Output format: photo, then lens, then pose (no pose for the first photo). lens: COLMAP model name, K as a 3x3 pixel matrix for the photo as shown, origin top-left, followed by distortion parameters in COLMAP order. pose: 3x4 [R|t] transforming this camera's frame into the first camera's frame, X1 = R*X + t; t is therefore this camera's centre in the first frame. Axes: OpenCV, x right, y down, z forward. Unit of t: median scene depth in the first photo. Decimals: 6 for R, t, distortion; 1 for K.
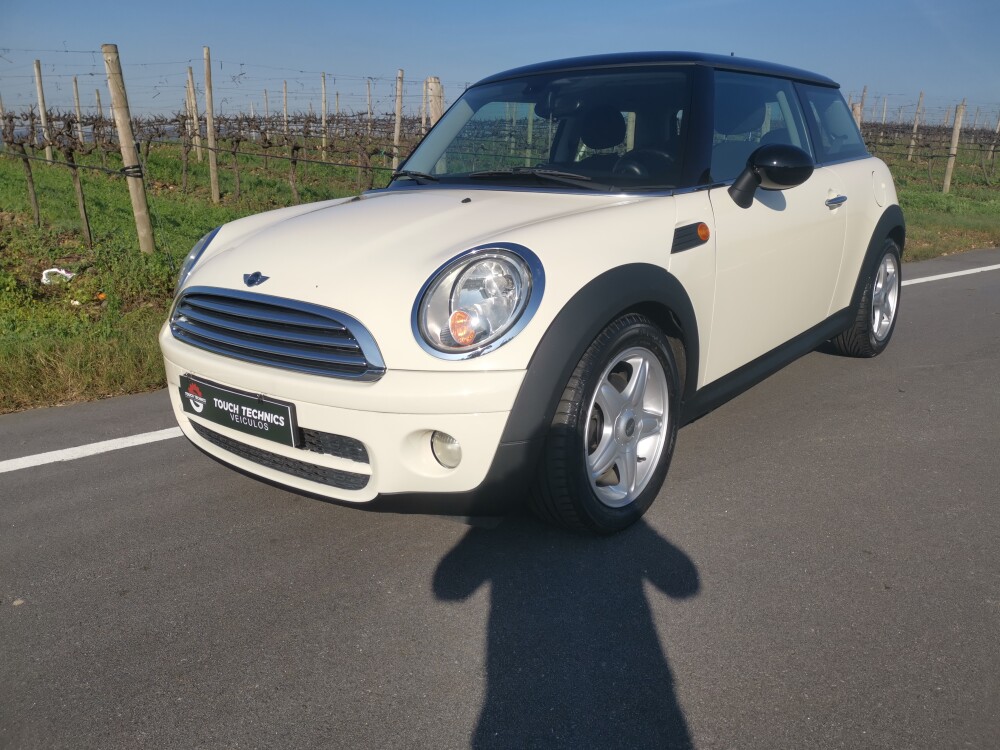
lens RADIAL K [[757.4, 0, 512.5], [0, 757.4, 348.4], [0, 0, 1]] dist [0.061242, -0.053990]
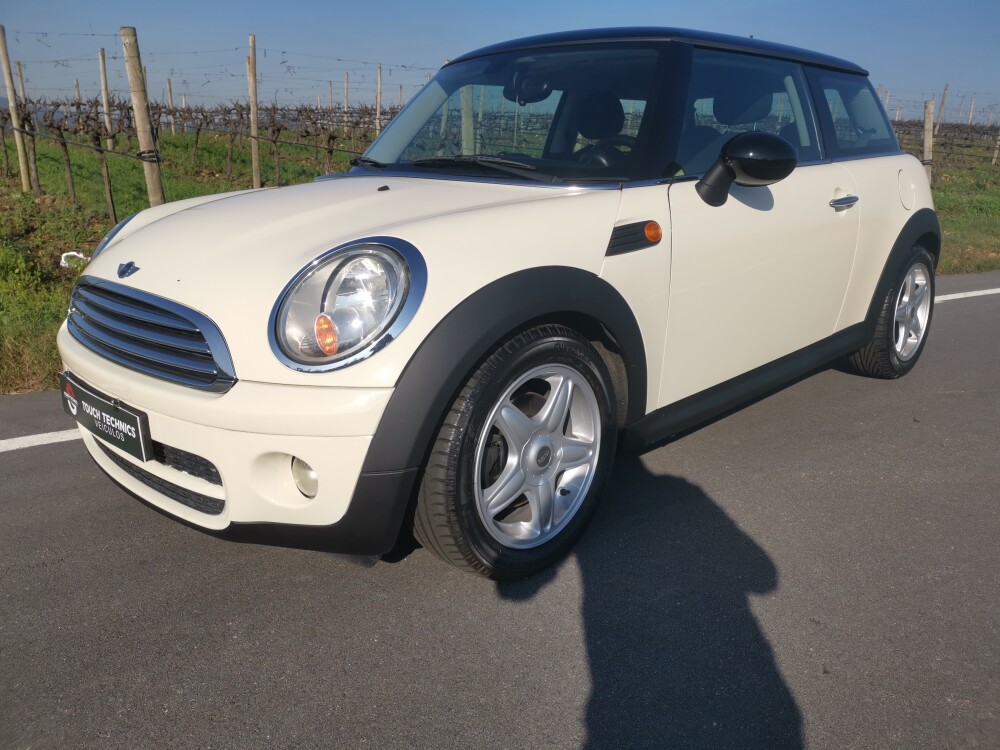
lens RADIAL K [[762.7, 0, 506.5], [0, 762.7, 351.4], [0, 0, 1]] dist [0.058112, -0.053861]
pose [[0.995957, 0.040567, -0.080153, 0.147004], [-0.039932, 0.999157, 0.009510, -0.017951], [0.080471, -0.006271, 0.996737, 0.111600]]
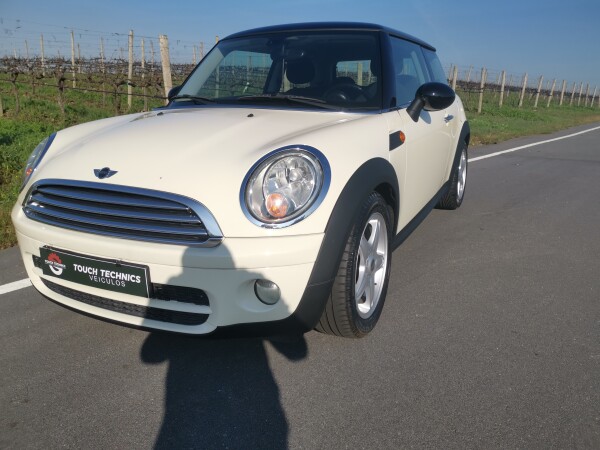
lens RADIAL K [[454.4, 0, 307.5], [0, 454.4, 209.0], [0, 0, 1]] dist [0.061242, -0.053990]
pose [[0.973756, -0.038484, 0.224317, -0.143467], [0.036954, 0.999256, 0.011018, -0.019475], [-0.224574, -0.002439, 0.974454, 0.113539]]
